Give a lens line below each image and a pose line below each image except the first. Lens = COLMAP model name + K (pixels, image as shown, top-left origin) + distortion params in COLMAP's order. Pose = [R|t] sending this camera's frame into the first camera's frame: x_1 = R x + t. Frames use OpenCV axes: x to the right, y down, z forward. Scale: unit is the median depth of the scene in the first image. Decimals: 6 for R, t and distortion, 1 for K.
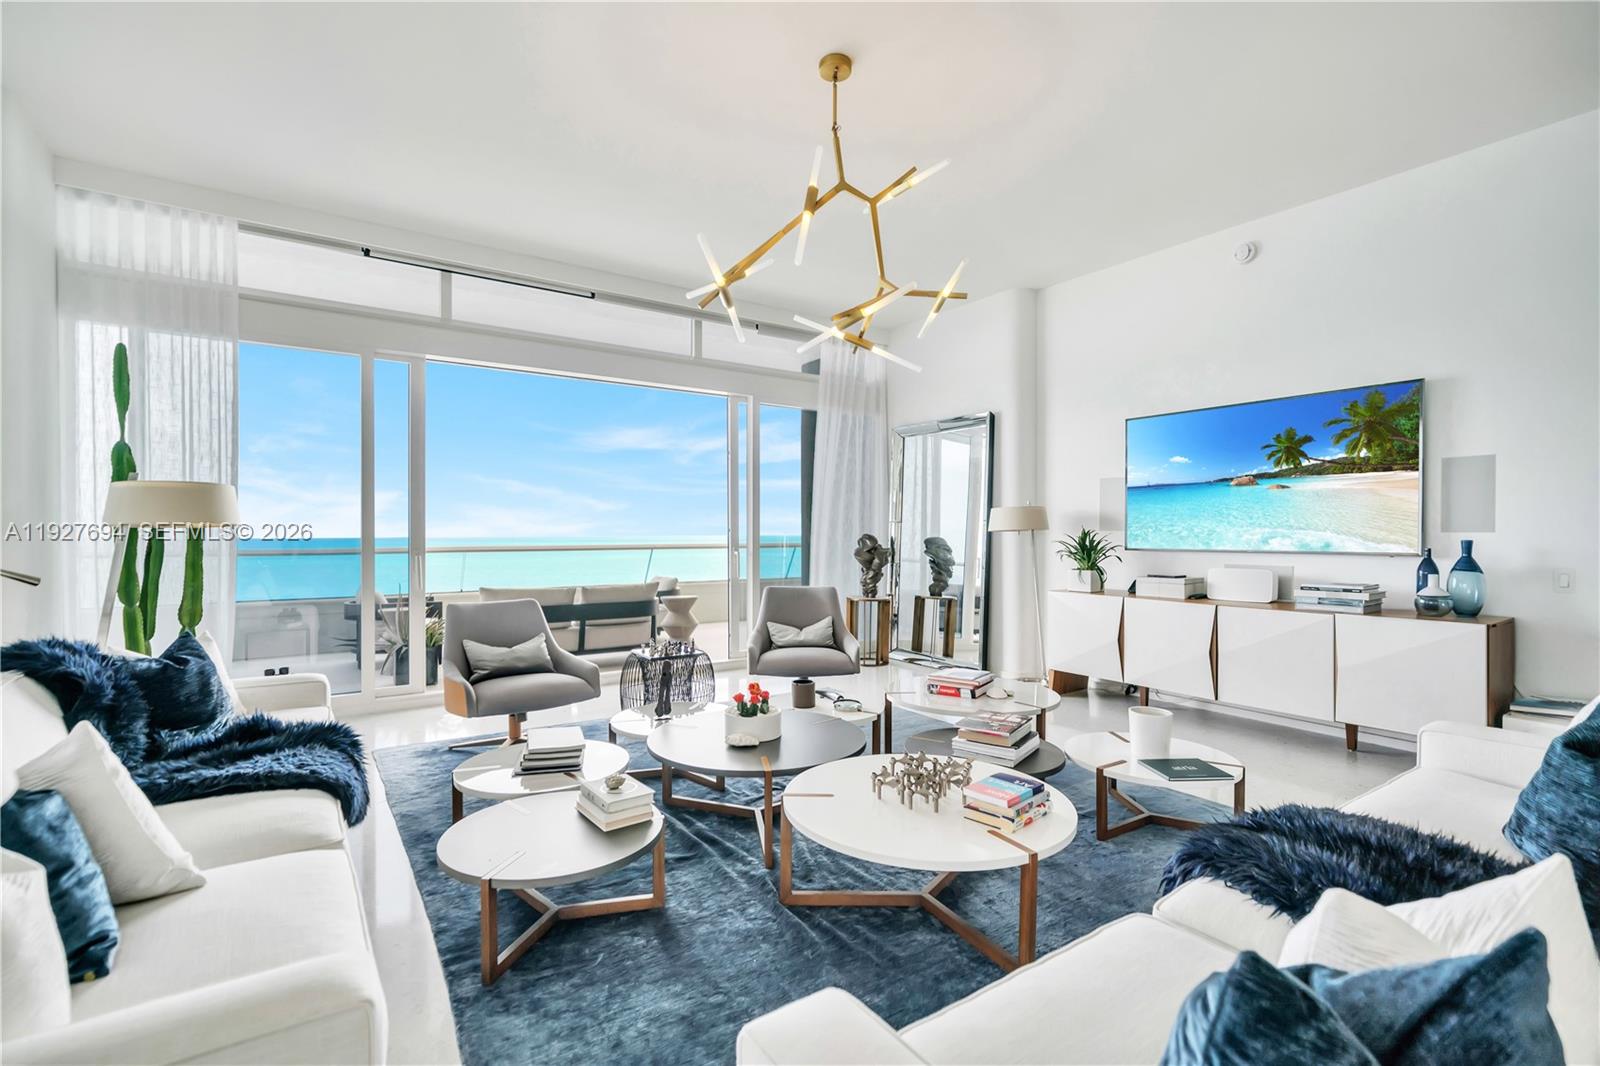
lens RADIAL K [[721.7, 0, 790.0], [0, 721.7, 538.3], [0, 0, 1]] dist [0.000691, 0.000605]
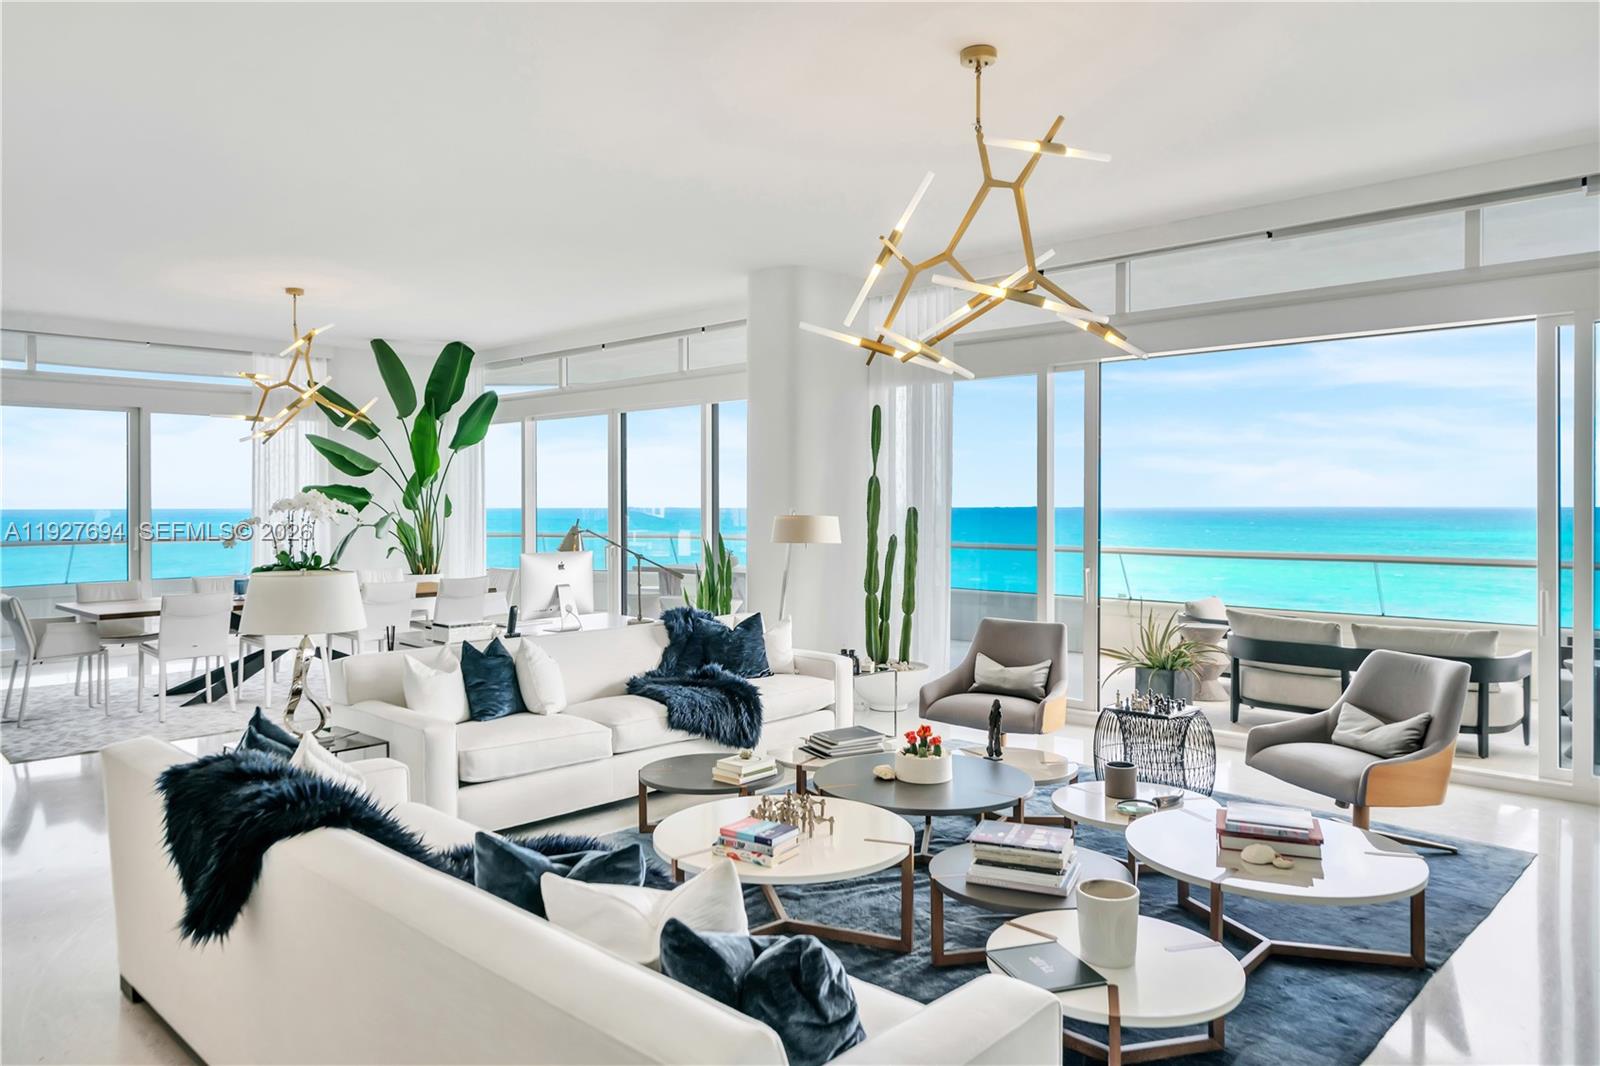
lens RADIAL K [[1091.5, 0, 799.4], [0, 1091.5, 495.5], [0, 0, 1]] dist [-0.001633, 0.001179]
pose [[0.214280, -0.005085, -0.976759, 0.879049], [-0.005489, 0.999964, -0.006410, -0.065652], [0.976757, 0.006735, 0.214245, 0.328464]]
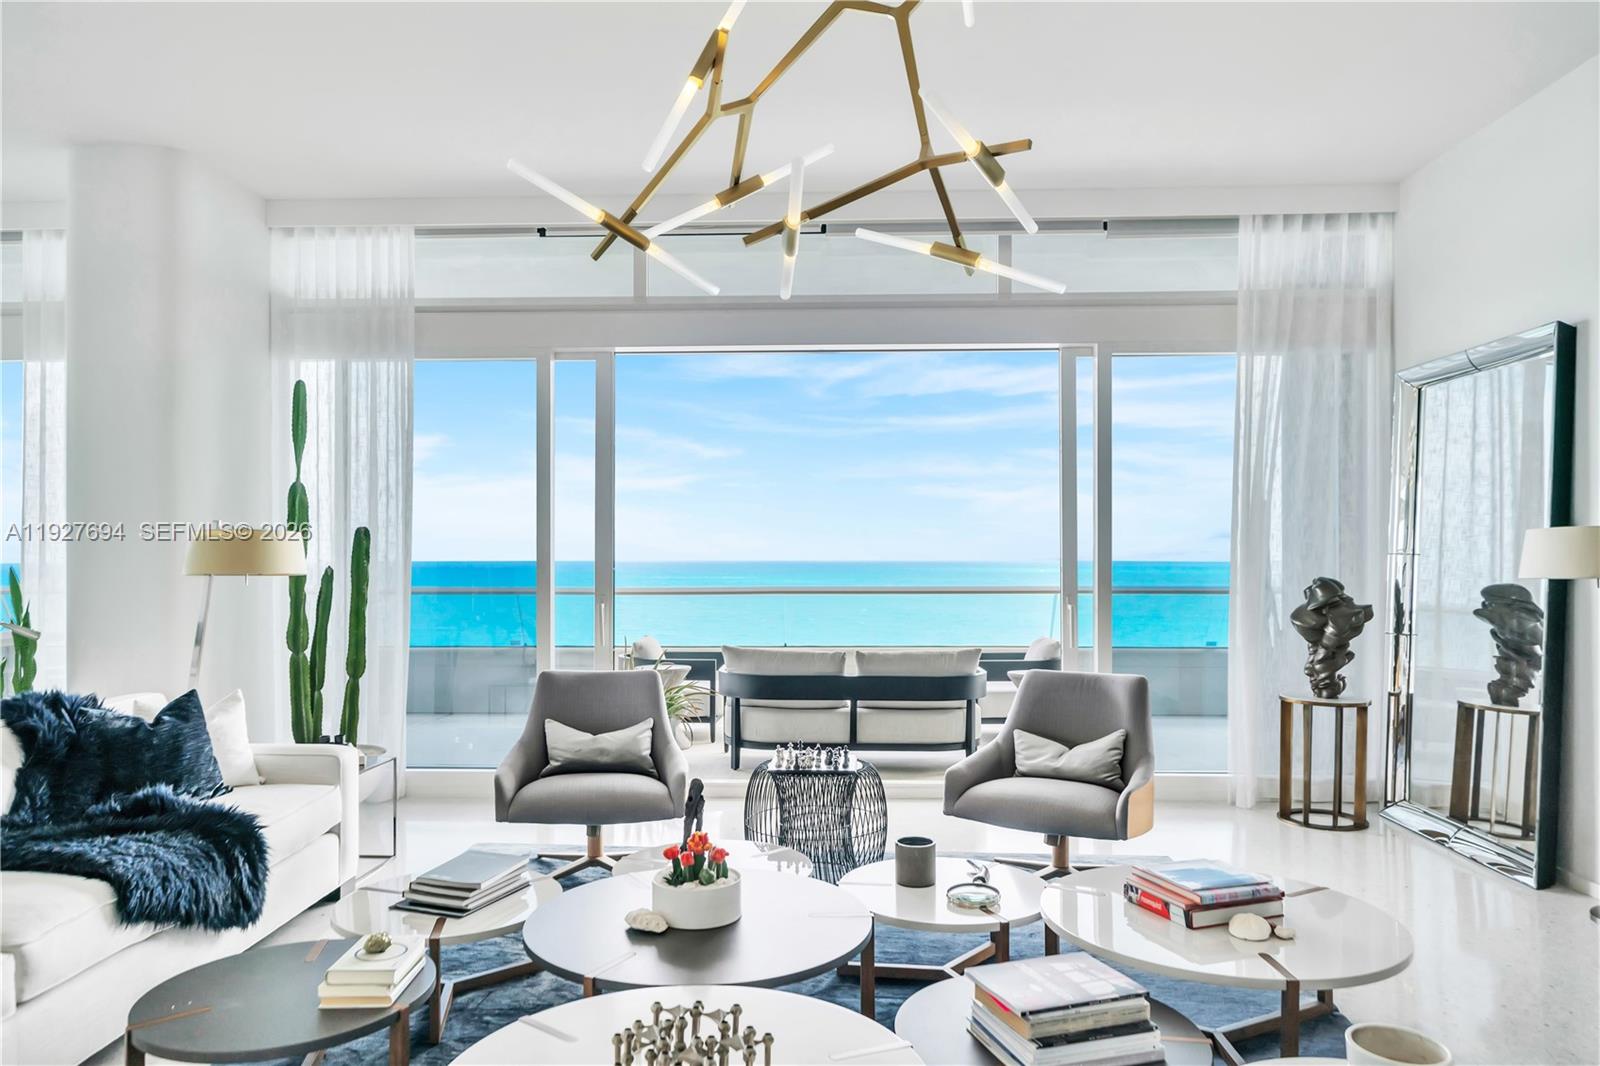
lens RADIAL K [[1080.2, 0, 797.1], [0, 1080.2, 545.3], [0, 0, 1]] dist [-0.000588, 0.002555]
pose [[0.811766, -0.006024, -0.583951, 0.365872], [-0.003141, 0.999887, -0.014682, -0.024281], [0.583974, 0.013752, 0.811656, 0.179058]]
